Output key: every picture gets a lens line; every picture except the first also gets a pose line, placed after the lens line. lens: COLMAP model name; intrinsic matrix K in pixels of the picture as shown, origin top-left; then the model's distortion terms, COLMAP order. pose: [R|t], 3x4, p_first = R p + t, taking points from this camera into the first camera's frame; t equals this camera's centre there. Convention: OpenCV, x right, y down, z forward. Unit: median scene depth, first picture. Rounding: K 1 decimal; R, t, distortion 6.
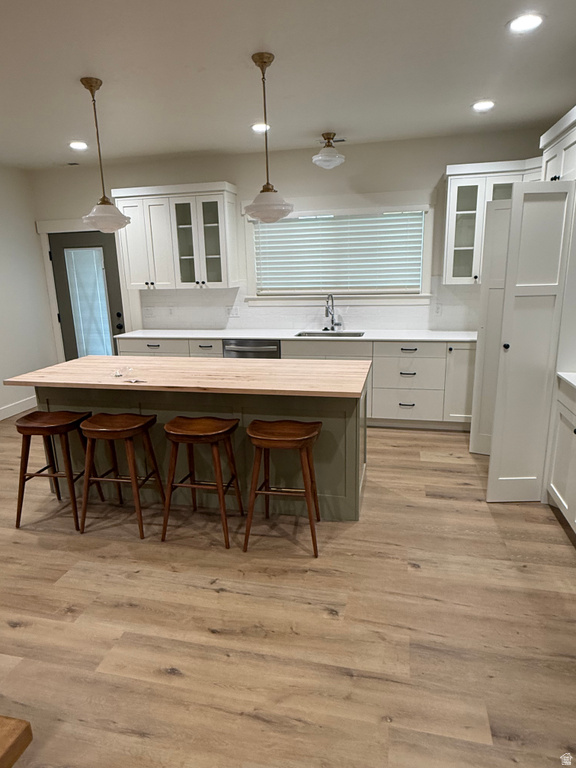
lens RADIAL K [[480.1, 0, 291.5], [0, 480.1, 381.1], [0, 0, 1]] dist [0.009379, 0.002971]
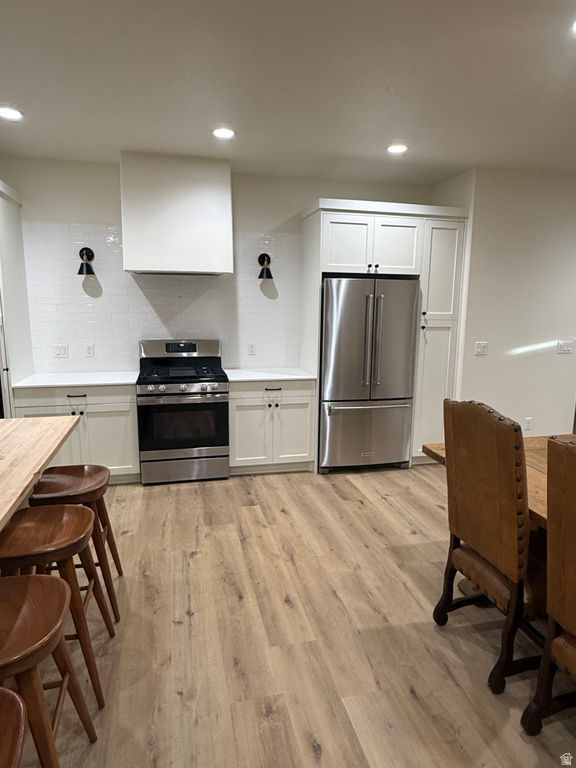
lens RADIAL K [[480.1, 0, 294.1], [0, 480.1, 384.7], [0, 0, 1]] dist [0.009379, 0.002971]
pose [[-0.460405, -0.128931, 0.878296, -1.198878], [0.211743, 0.944888, 0.249703, -0.240271], [-0.862086, 0.300937, -0.407731, 1.221118]]
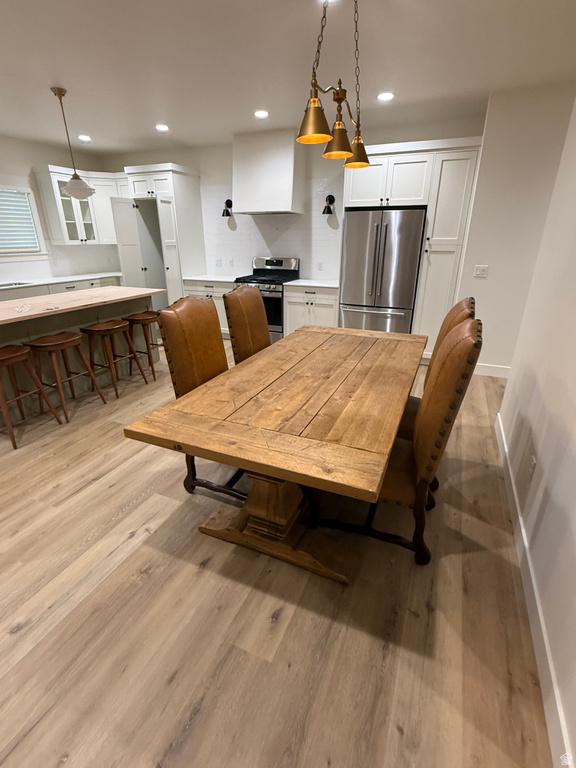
lens RADIAL K [[374.7, 0, 286.4], [0, 374.7, 385.2], [0, 0, 1]] dist [0.001784, -0.000509]
pose [[0.175086, -0.341619, 0.923386, -1.797220], [0.230519, 0.926028, 0.298887, 0.054737], [-0.957186, 0.160527, 0.240884, 0.170853]]
